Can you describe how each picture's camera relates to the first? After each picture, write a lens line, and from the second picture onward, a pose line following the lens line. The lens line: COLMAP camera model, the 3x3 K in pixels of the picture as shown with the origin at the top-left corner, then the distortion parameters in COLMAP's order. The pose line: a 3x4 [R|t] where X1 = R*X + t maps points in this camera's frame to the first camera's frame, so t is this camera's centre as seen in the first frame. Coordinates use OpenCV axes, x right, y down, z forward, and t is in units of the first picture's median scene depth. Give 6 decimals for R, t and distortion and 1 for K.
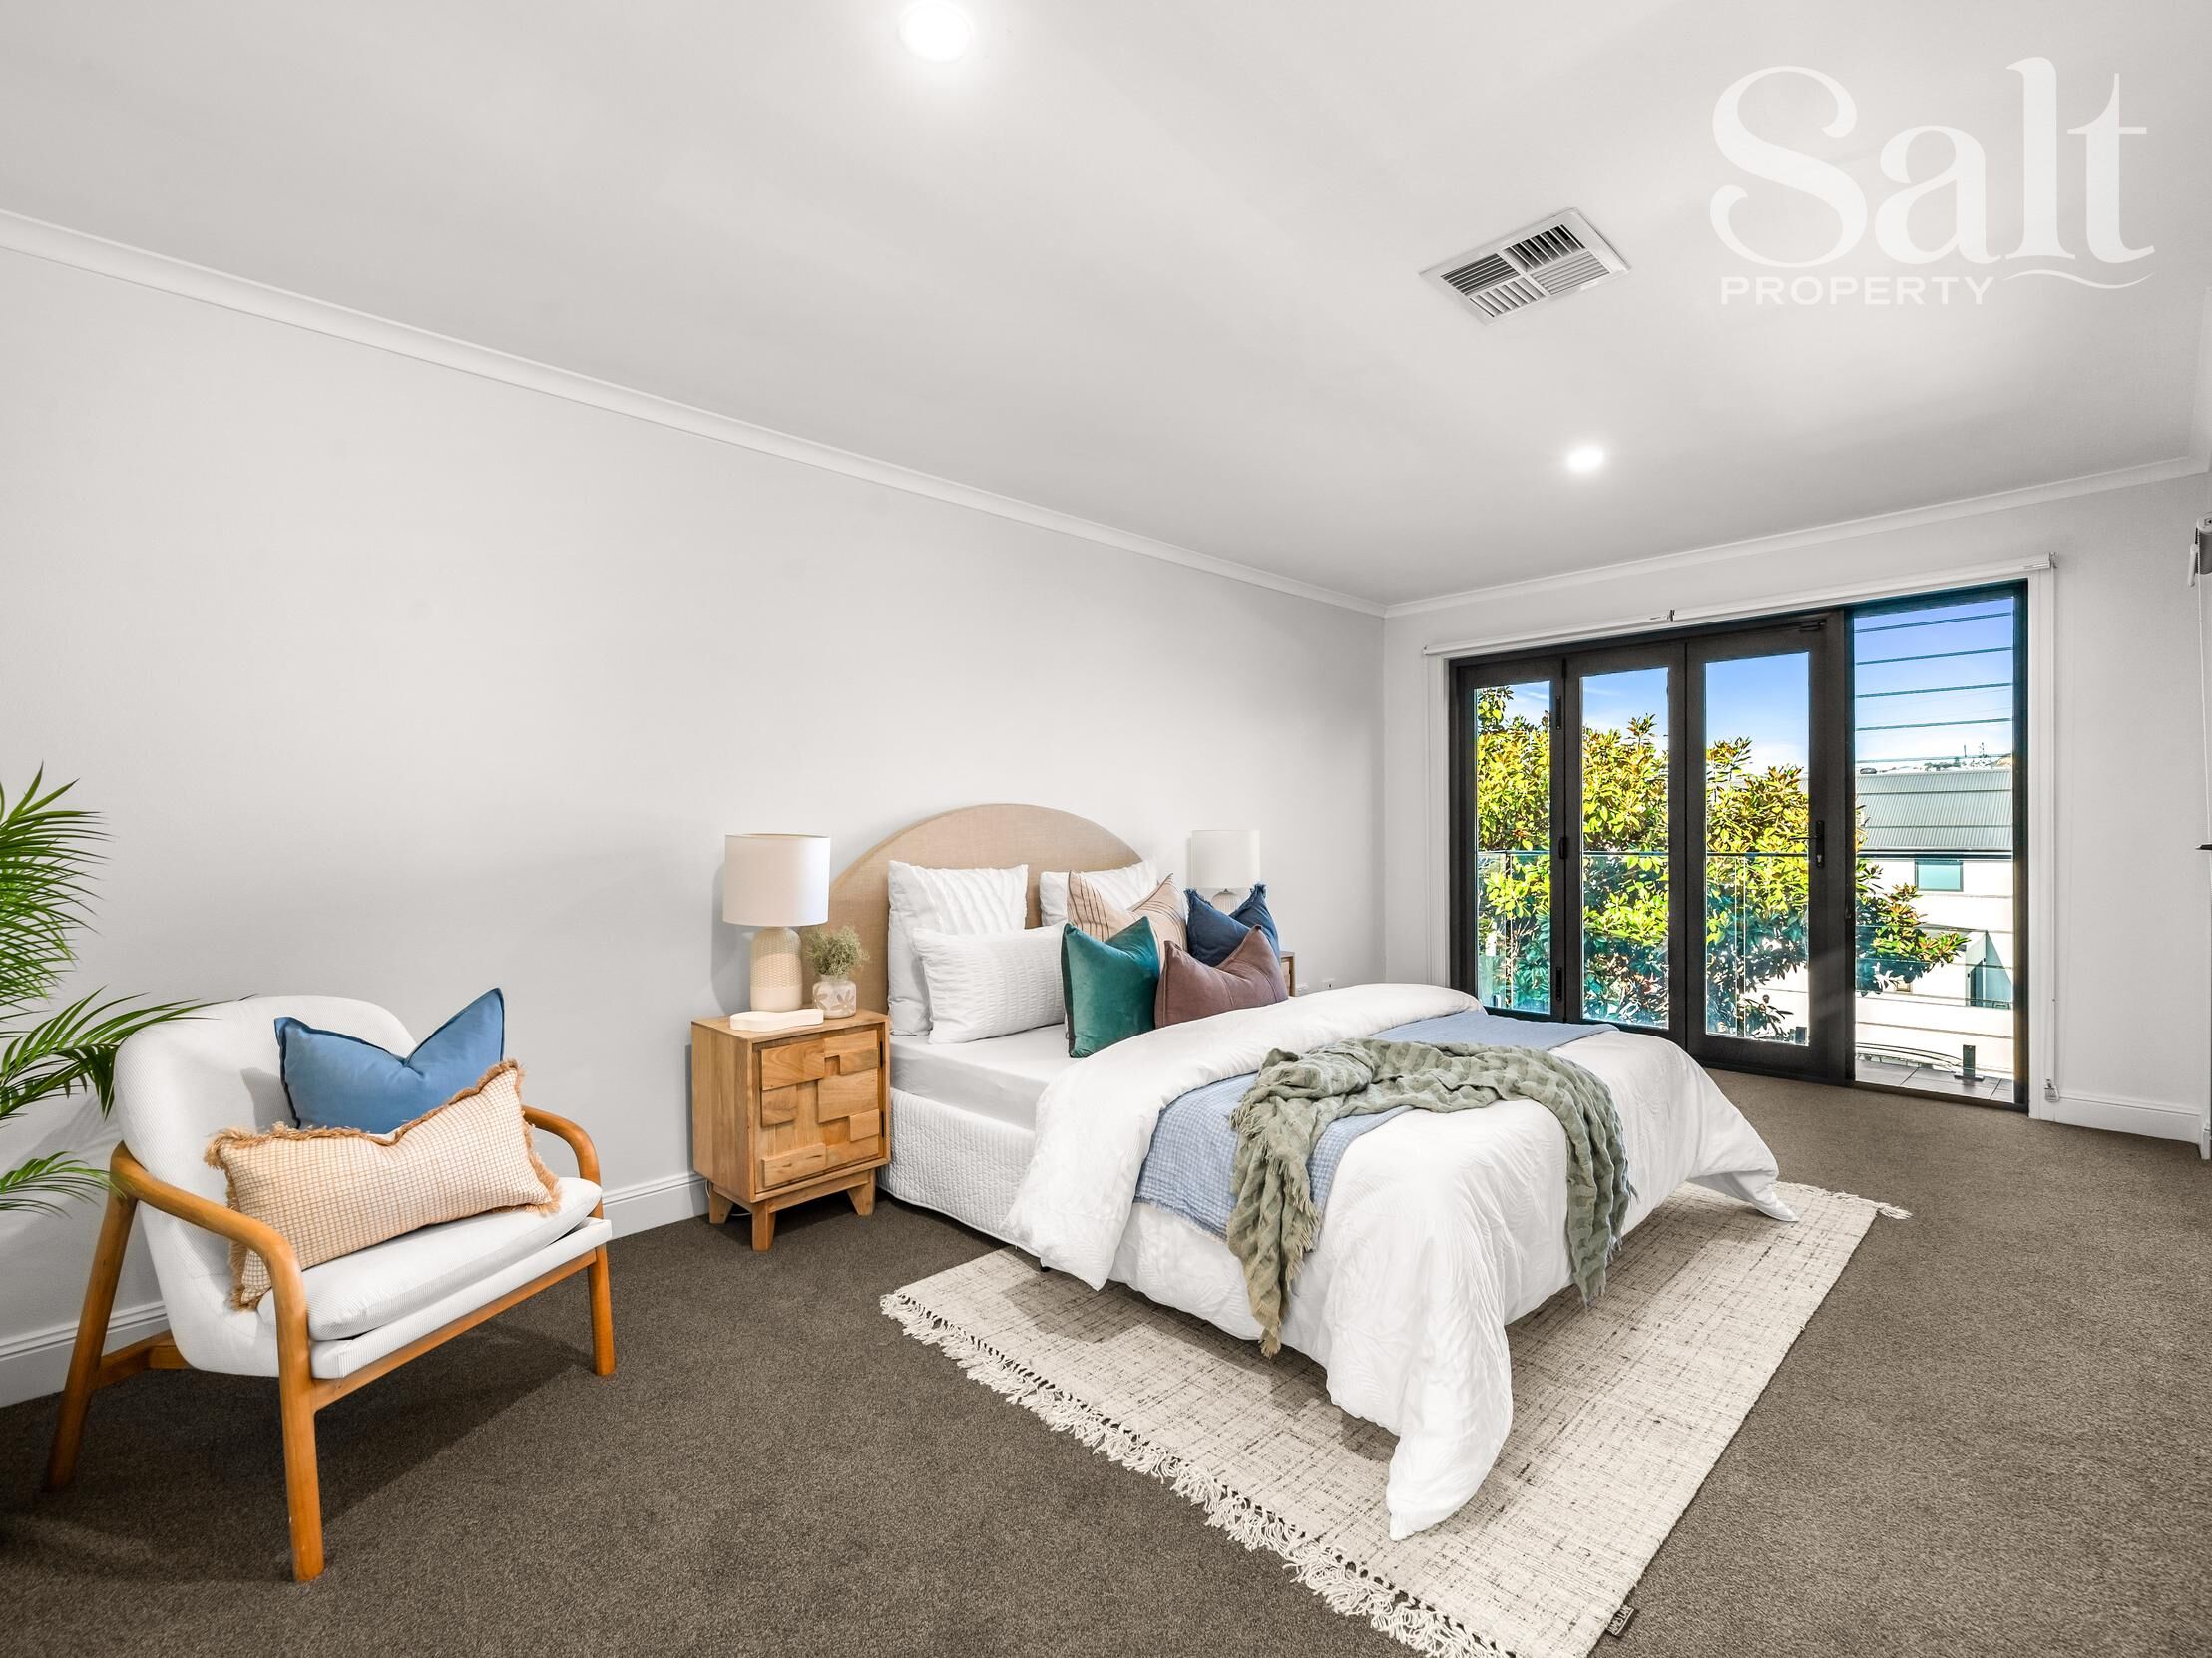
lens RADIAL K [[986.5, 0, 1106.0], [0, 986.5, 829.0], [0, 0, 1]] dist [-0.000504, 0.000740]
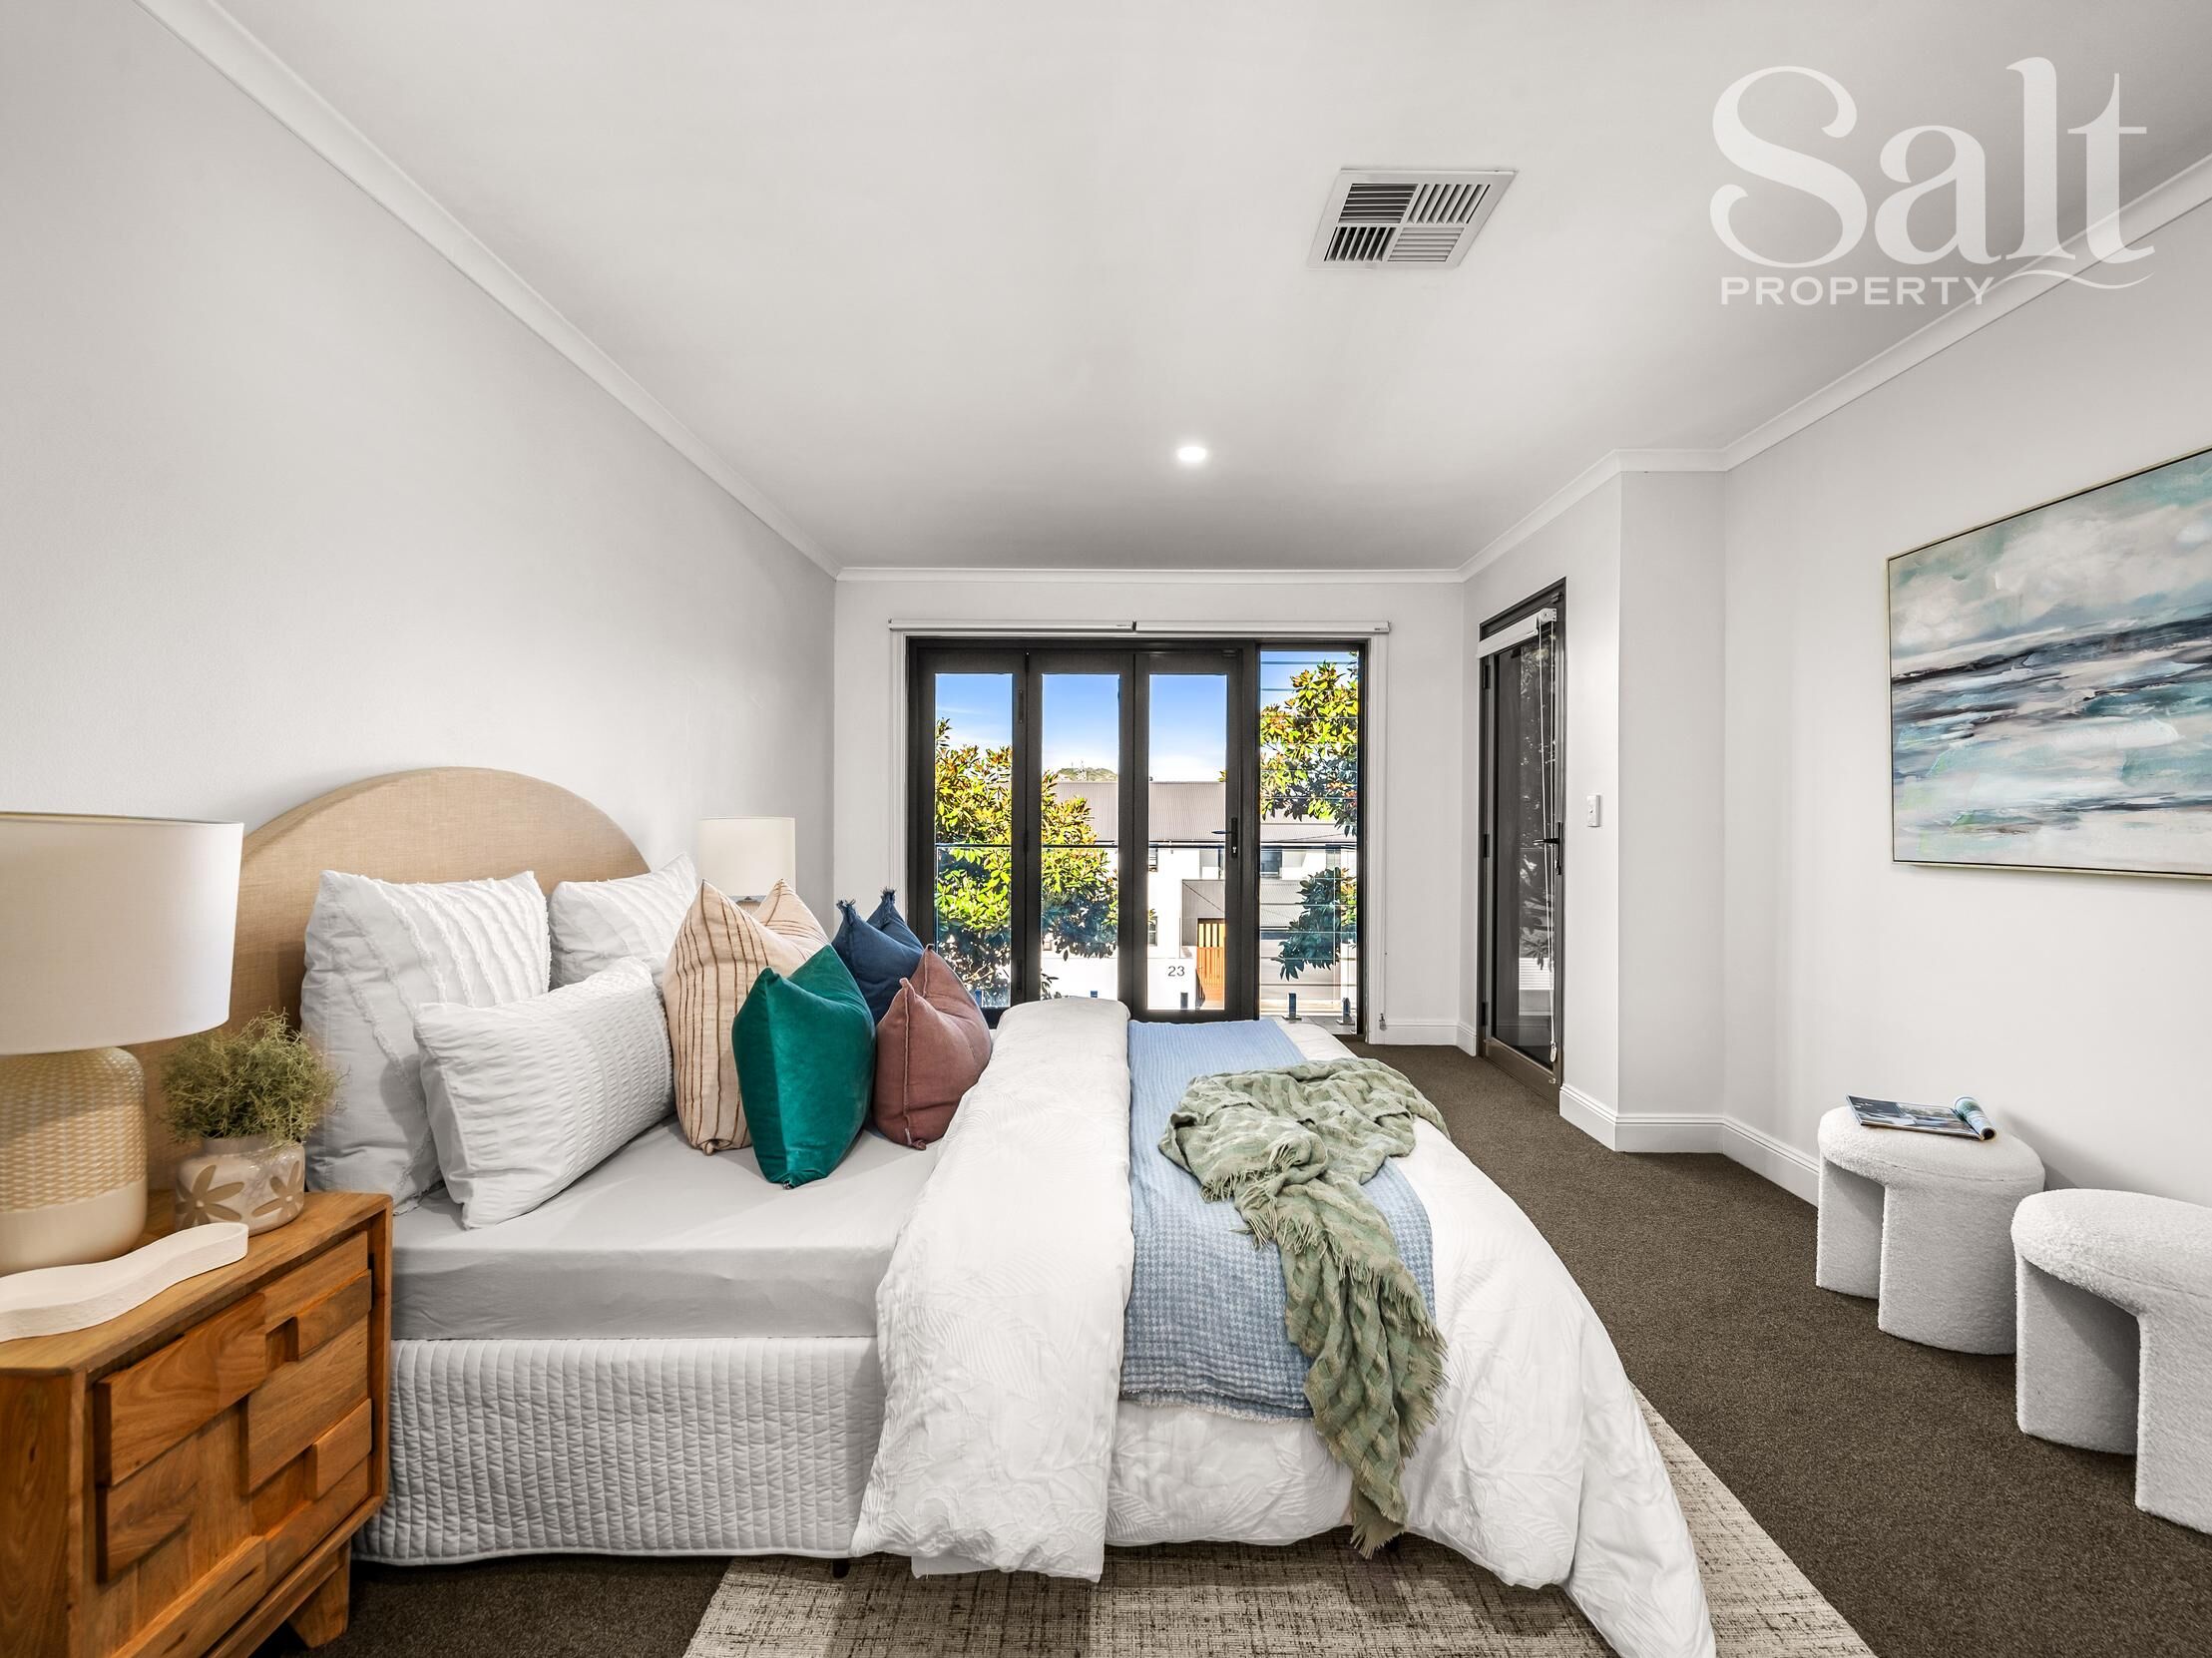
lens RADIAL K [[975.0, 0, 1110.4], [0, 975.0, 814.1], [0, 0, 1]] dist [-0.001388, 0.000379]
pose [[0.705111, 0.017707, 0.708876, -0.316560], [-0.014378, 0.999840, -0.010674, 0.003671], [-0.708952, -0.002666, 0.705252, 0.420258]]
